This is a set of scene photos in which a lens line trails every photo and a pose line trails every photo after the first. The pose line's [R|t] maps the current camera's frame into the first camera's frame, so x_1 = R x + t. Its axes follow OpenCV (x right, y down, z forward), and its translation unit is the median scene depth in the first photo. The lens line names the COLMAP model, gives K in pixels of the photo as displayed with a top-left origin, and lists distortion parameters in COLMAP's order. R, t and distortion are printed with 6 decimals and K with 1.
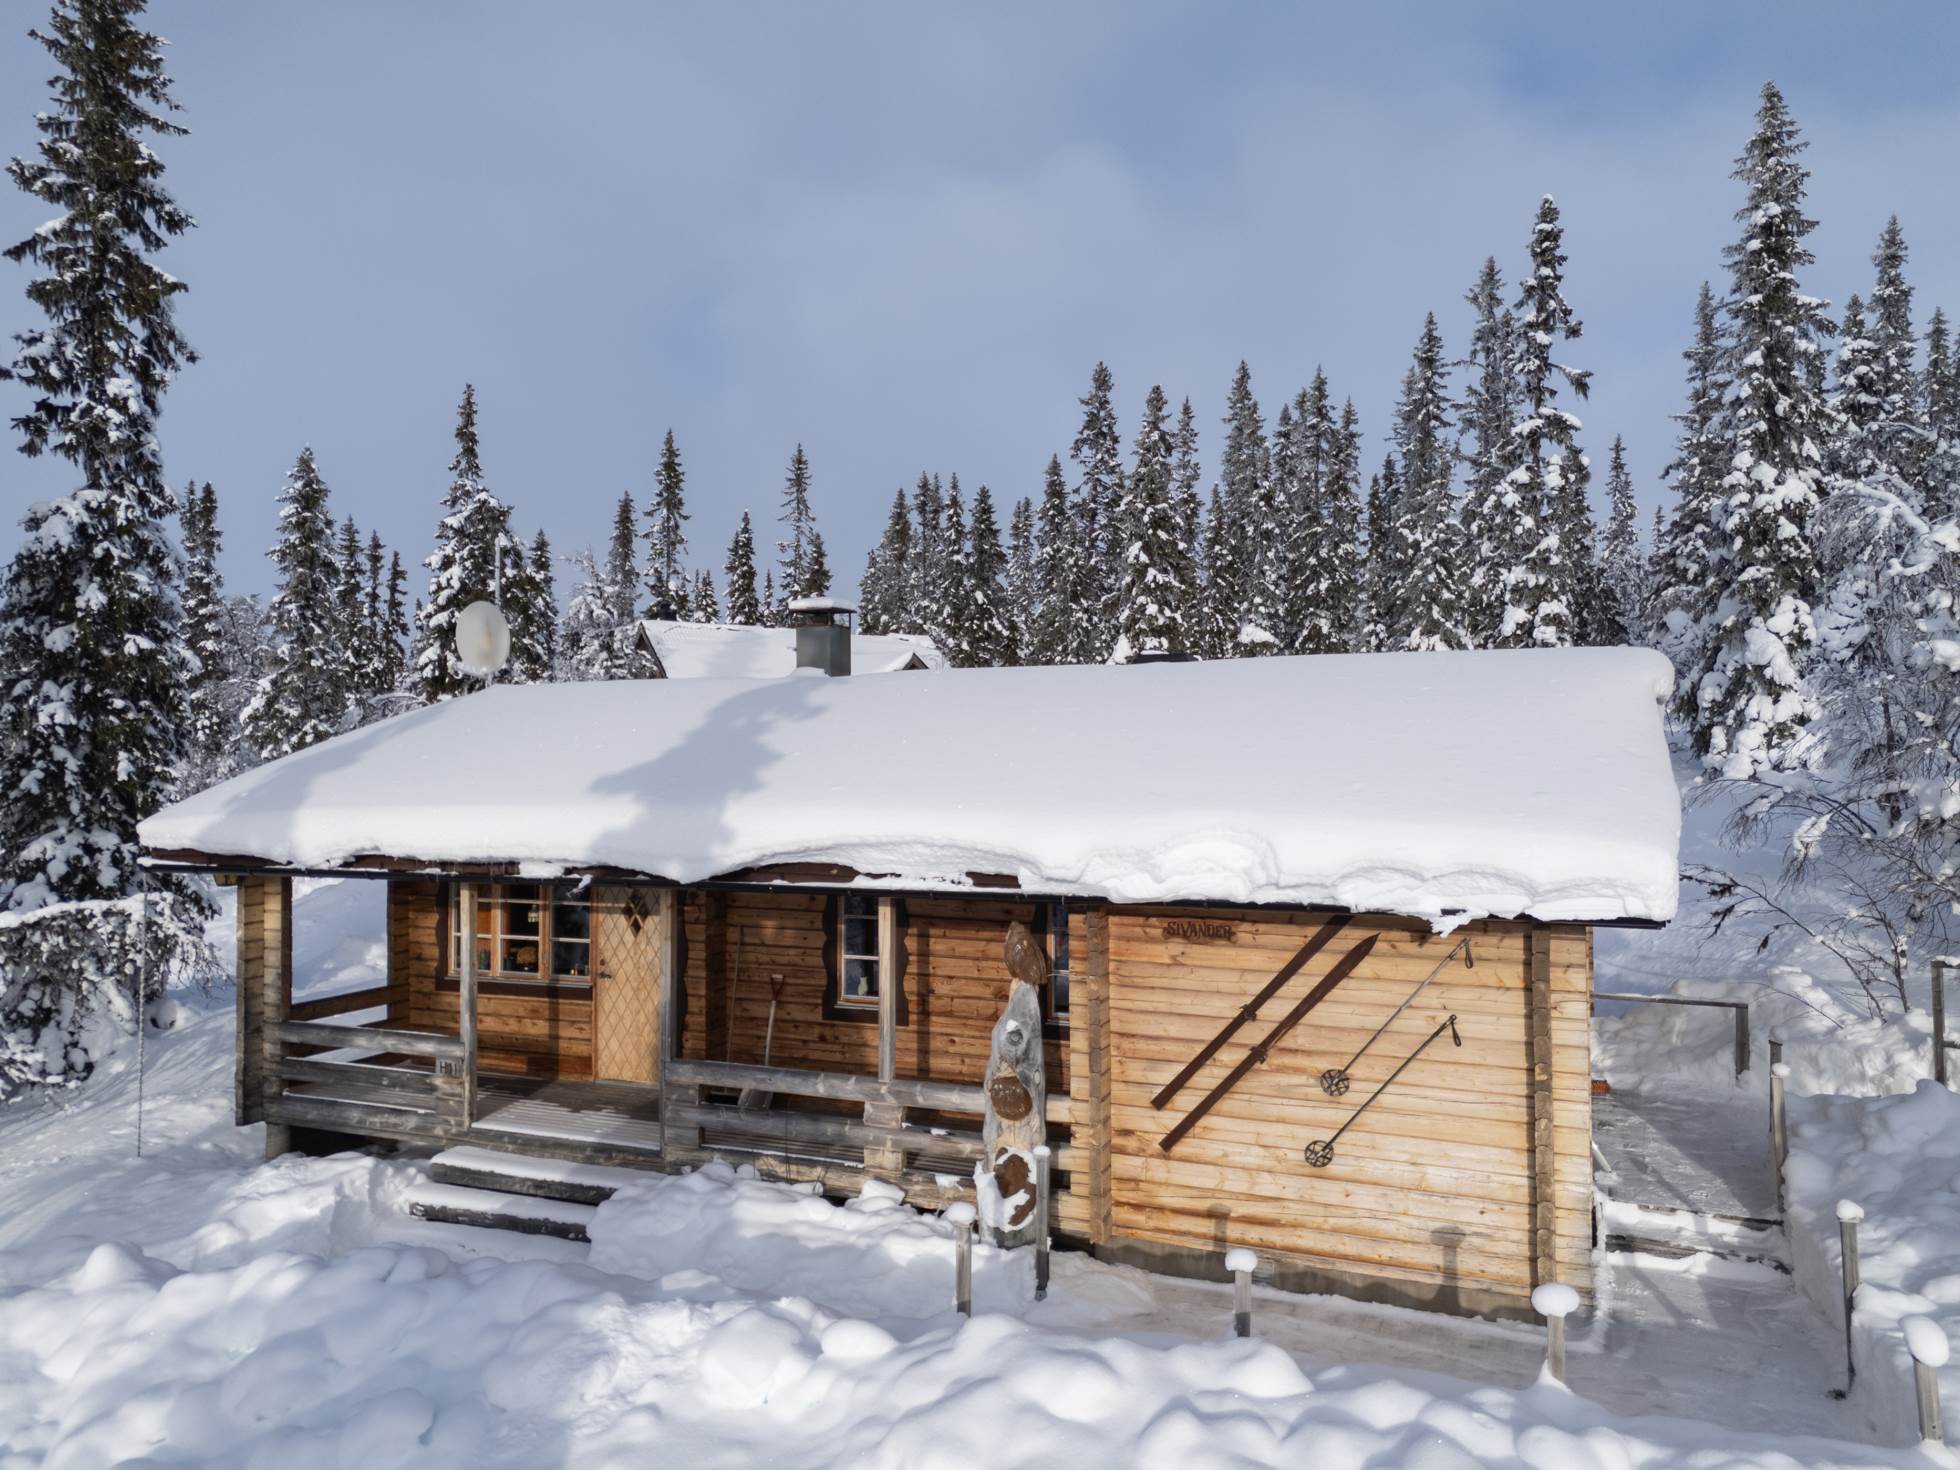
lens RADIAL K [[1433.3, 0, 979.6], [0, 1433.3, 726.8], [0, 0, 1]] dist [0.072067, -0.056579]
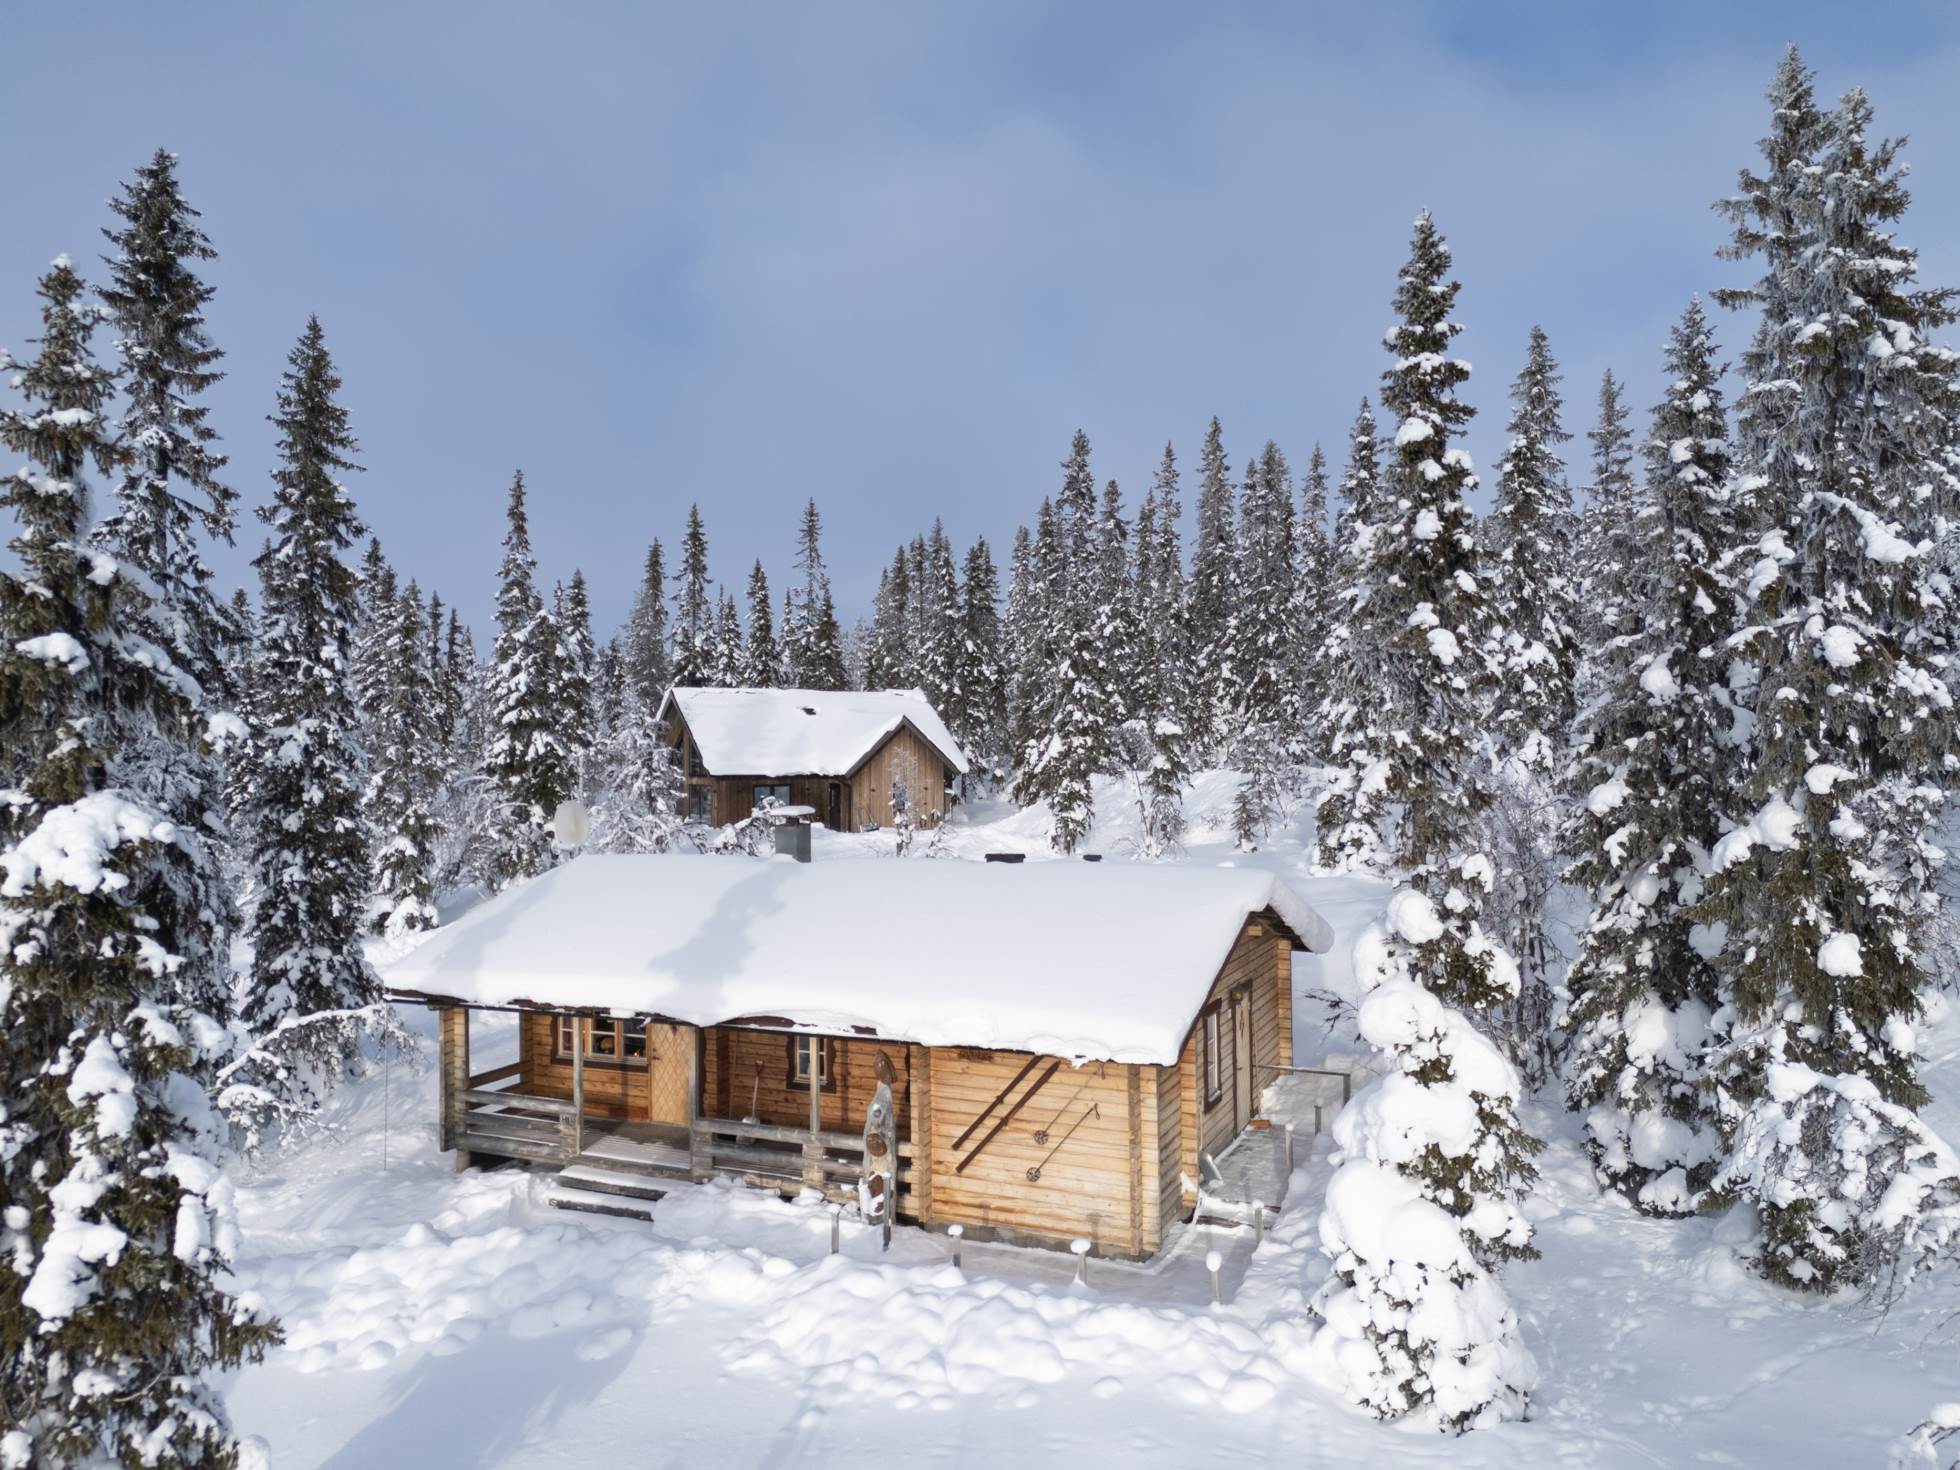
lens RADIAL K [[1433.3, 0, 977.2], [0, 1433.3, 725.1], [0, 0, 1]] dist [0.072067, -0.056579]
pose [[0.999773, -0.007091, -0.020079, 0.110034], [0.007384, 0.999867, 0.014546, -0.178056], [0.019974, -0.014691, 0.999693, -0.489627]]
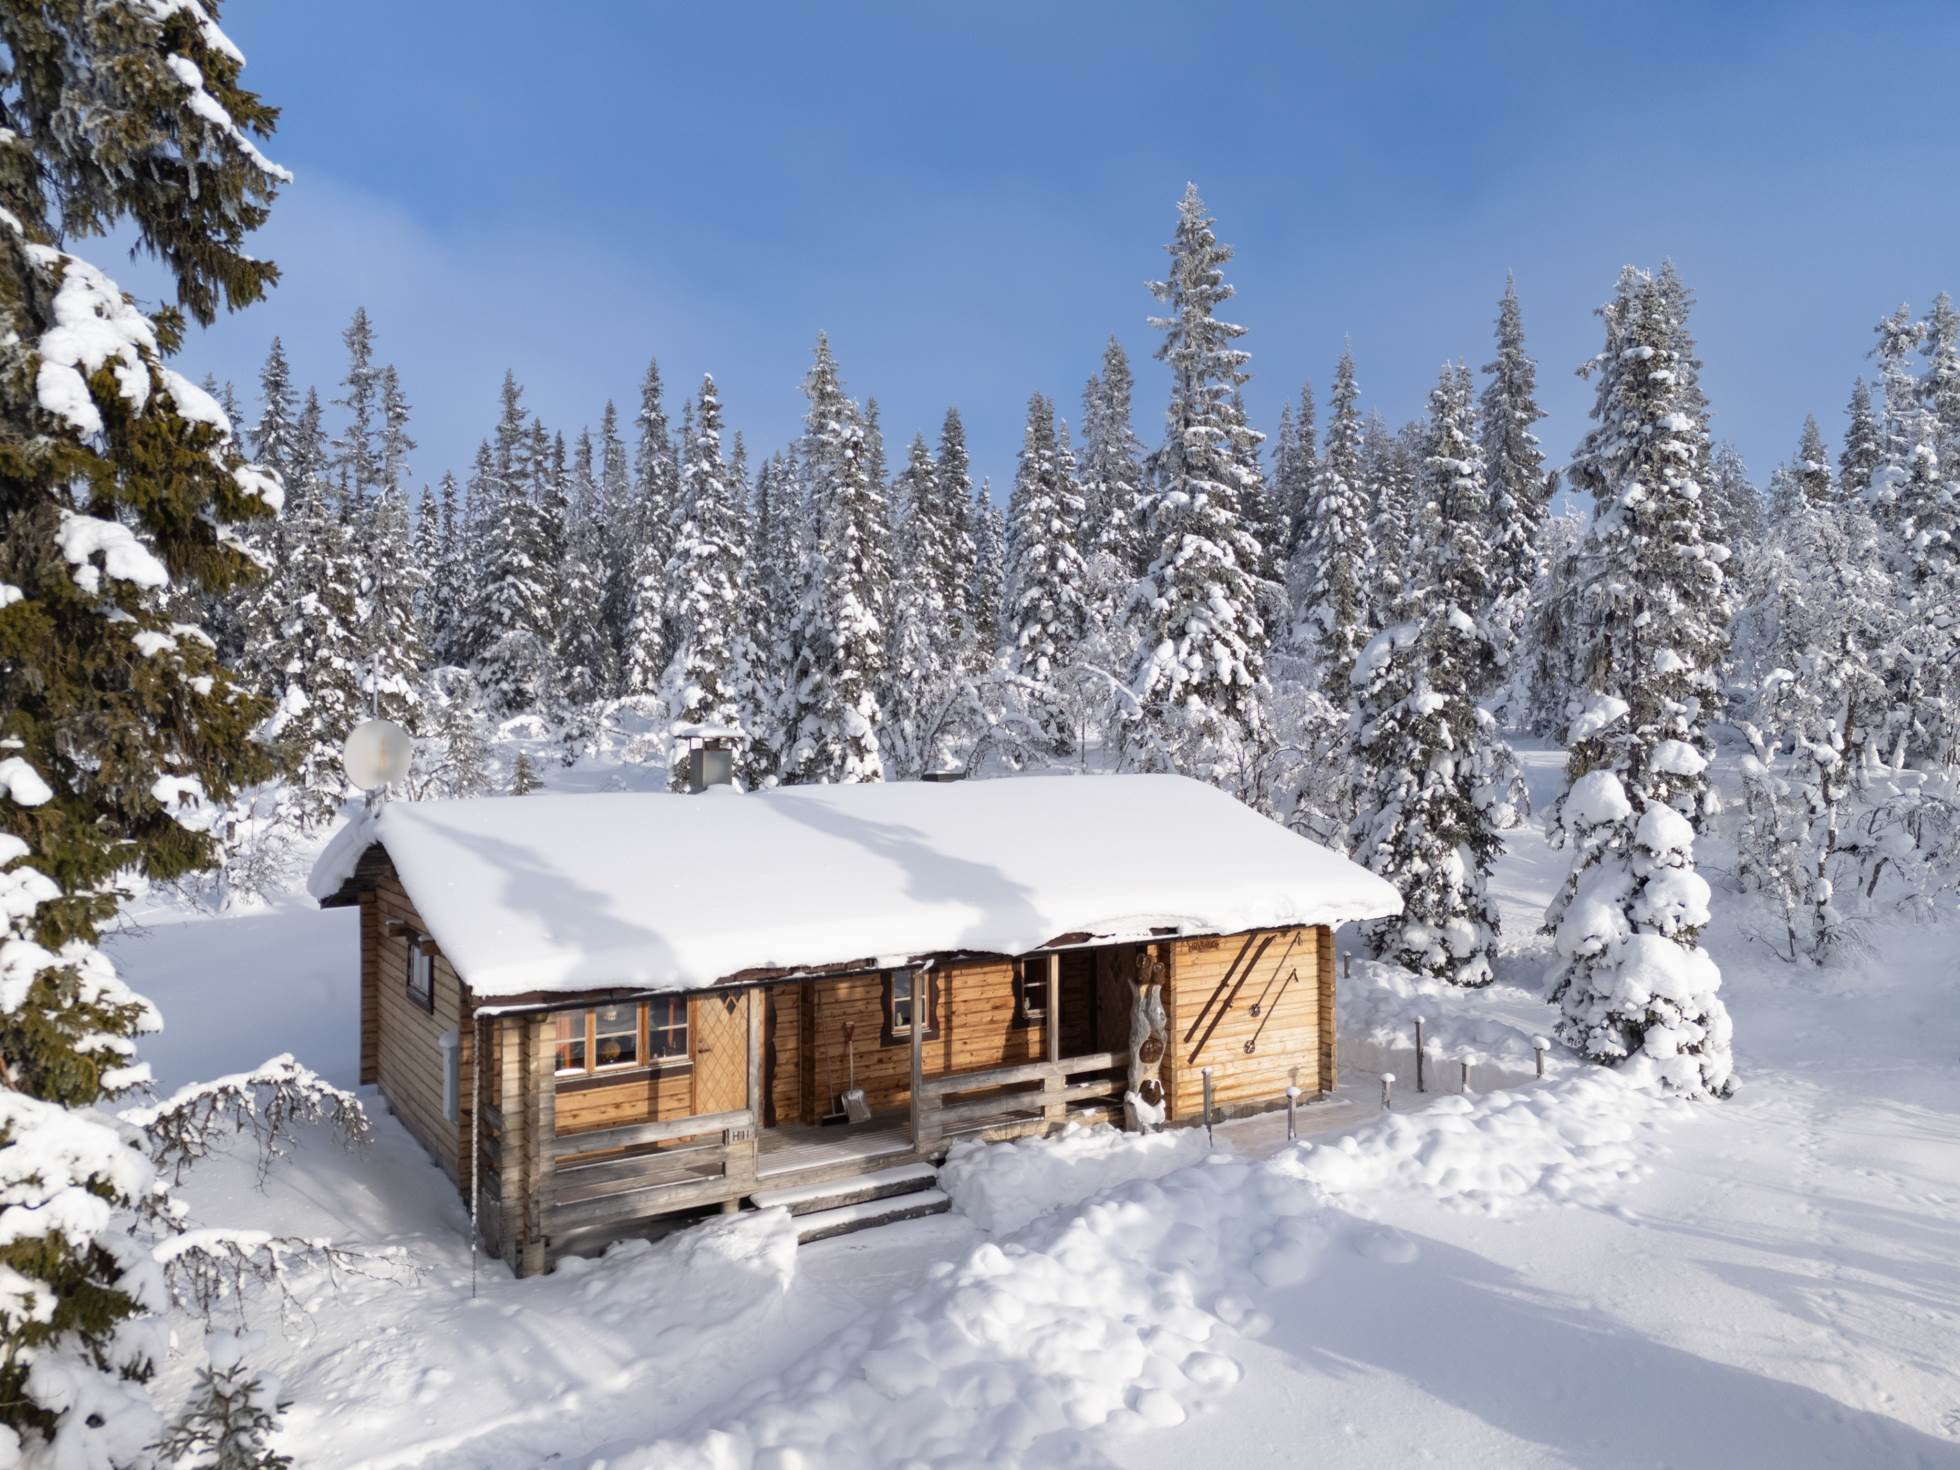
lens RADIAL K [[1433.3, 0, 982.0], [0, 1433.3, 724.1], [0, 0, 1]] dist [0.072067, -0.056579]
pose [[0.563832, 0.005065, 0.825874, -0.899498], [-0.010093, 0.999949, 0.000758, -0.085258], [-0.825828, -0.008763, 0.563855, 0.092798]]
